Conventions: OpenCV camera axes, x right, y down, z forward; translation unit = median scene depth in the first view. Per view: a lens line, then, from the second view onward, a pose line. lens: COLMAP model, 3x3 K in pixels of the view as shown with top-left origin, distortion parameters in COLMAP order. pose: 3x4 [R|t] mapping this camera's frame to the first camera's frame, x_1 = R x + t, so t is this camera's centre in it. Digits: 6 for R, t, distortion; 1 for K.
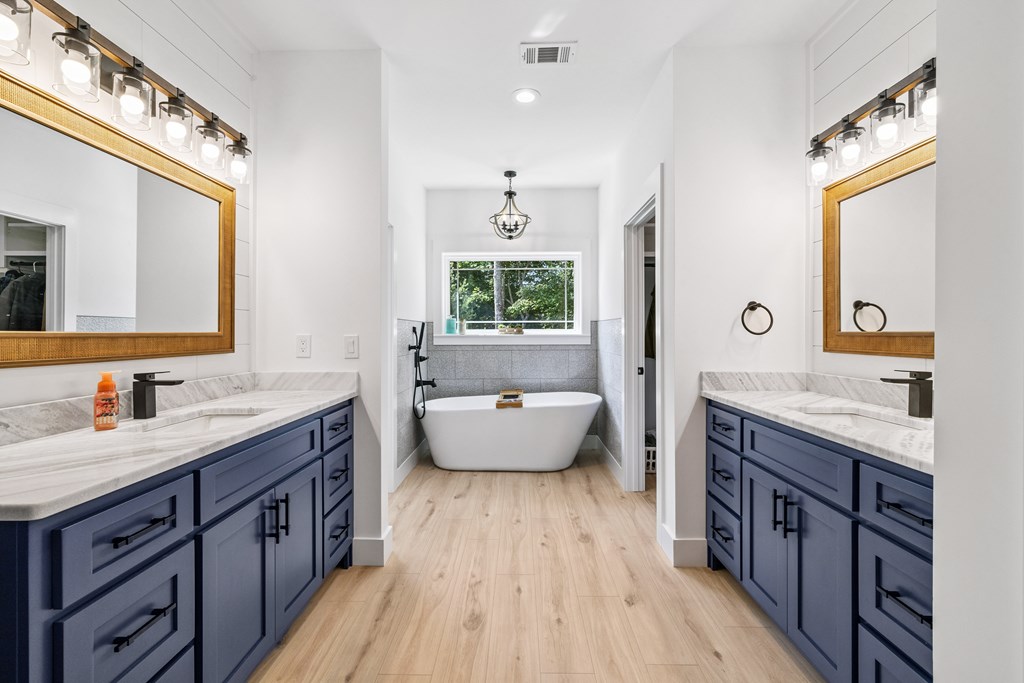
lens RADIAL K [[432.3, 0, 512.5], [0, 432.3, 341.9], [0, 0, 1]] dist [0.001111, 0.000204]
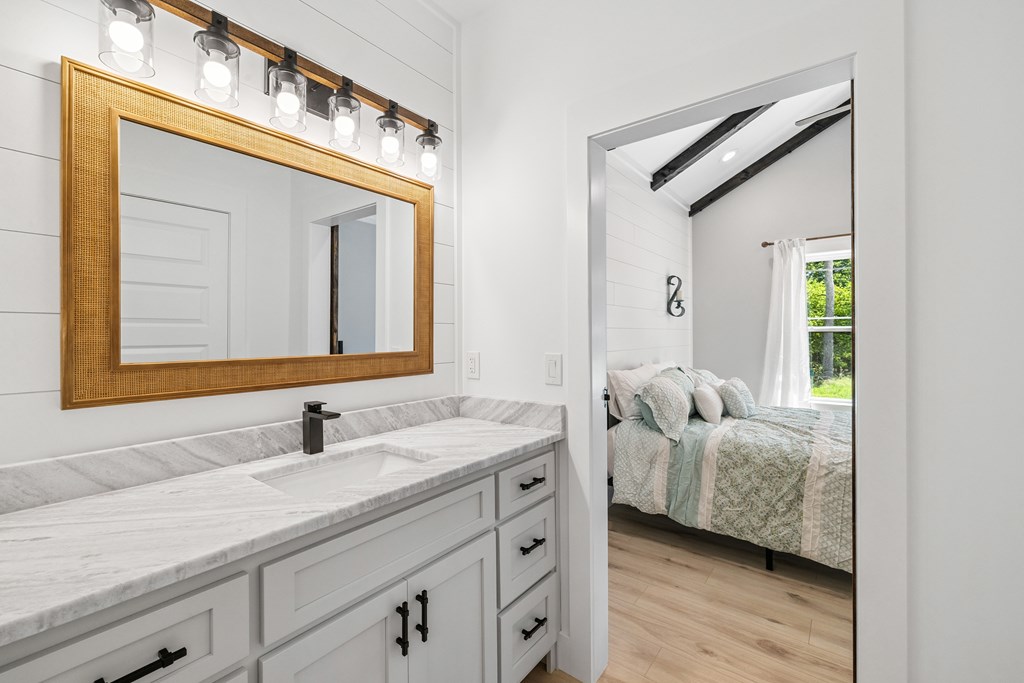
lens RADIAL K [[432.3, 0, 511.8], [0, 432.3, 341.4], [0, 0, 1]] dist [0.001111, 0.000204]
pose [[0.794072, -0.043565, -0.606260, 0.007758], [0.030824, 0.999031, -0.031415, -0.007591], [0.607041, 0.006259, 0.794646, 0.433607]]
